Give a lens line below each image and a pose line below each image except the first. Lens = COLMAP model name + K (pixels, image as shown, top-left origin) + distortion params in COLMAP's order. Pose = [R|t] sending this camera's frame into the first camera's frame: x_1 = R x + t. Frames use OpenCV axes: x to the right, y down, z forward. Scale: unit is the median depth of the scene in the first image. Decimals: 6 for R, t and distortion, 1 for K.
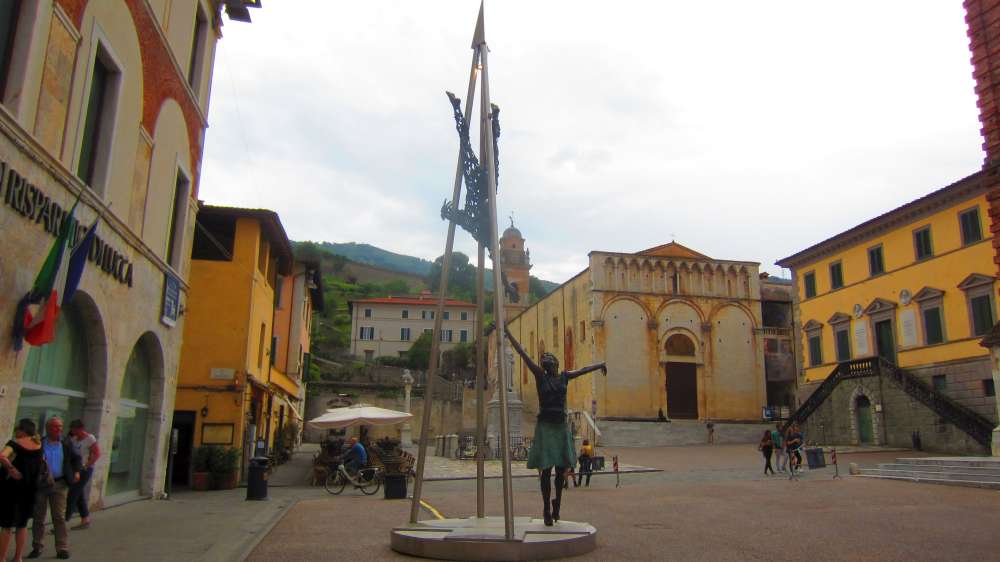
lens RADIAL K [[716.9, 0, 505.9], [0, 716.9, 281.2], [0, 0, 1]] dist [-0.026940, 0.014408]
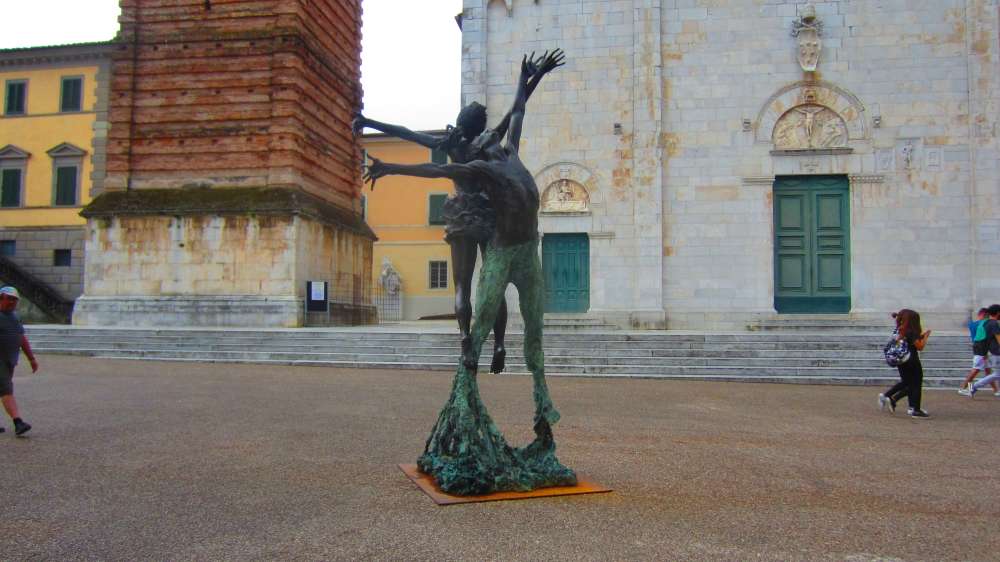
lens RADIAL K [[716.9, 0, 506.2], [0, 716.9, 278.5], [0, 0, 1]] dist [-0.026940, 0.014408]
pose [[0.364716, 0.050125, 0.929769, -0.012947], [-0.213364, 0.976479, 0.031052, 0.007138], [-0.906343, -0.209705, 0.366833, 0.029374]]
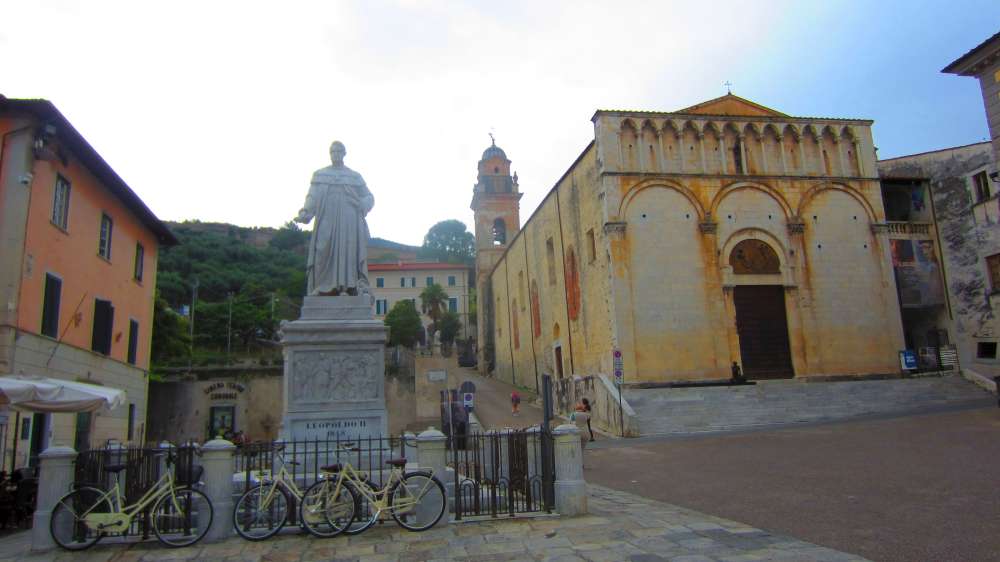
lens RADIAL K [[716.9, 0, 509.7], [0, 716.9, 280.3], [0, 0, 1]] dist [-0.026940, 0.014408]
pose [[0.997743, -0.064908, -0.017213, 0.047959], [0.065194, 0.997733, 0.016662, 0.085660], [0.016092, -0.017746, 0.999713, 0.399396]]
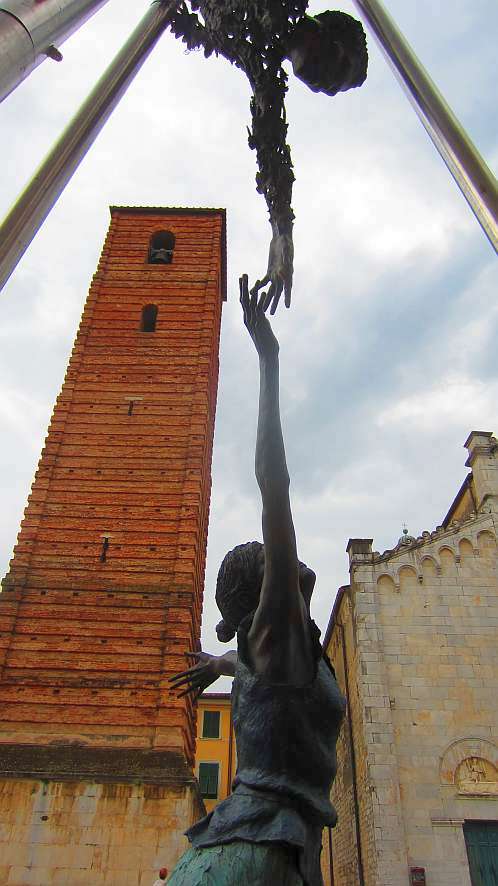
lens RADIAL K [[635.2, 0, 245.9], [0, 635.2, 448.8], [0, 0, 1]] dist [-0.026940, 0.014408]
pose [[0.212434, 0.584990, 0.782725, -0.024494], [-0.241835, 0.807564, -0.537919, 0.034681], [-0.946778, -0.075018, 0.313025, 0.166016]]
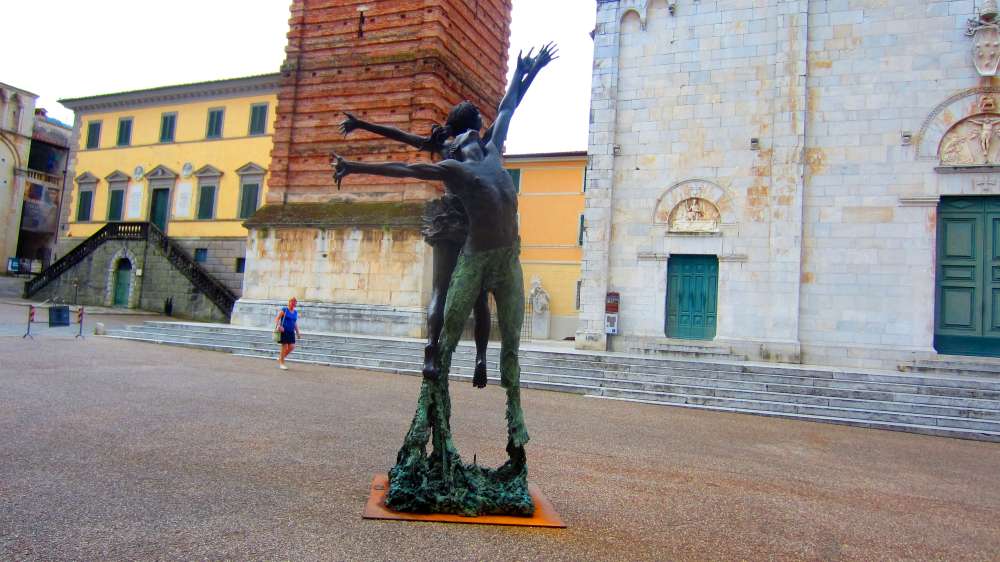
lens RADIAL K [[716.9, 0, 502.5], [0, 716.9, 280.1], [0, 0, 1]] dist [-0.026940, 0.014408]
pose [[0.579502, 0.095757, 0.809325, 0.006184], [-0.242958, 0.968216, 0.059409, 0.003143], [-0.777913, -0.231060, 0.584348, 0.008801]]
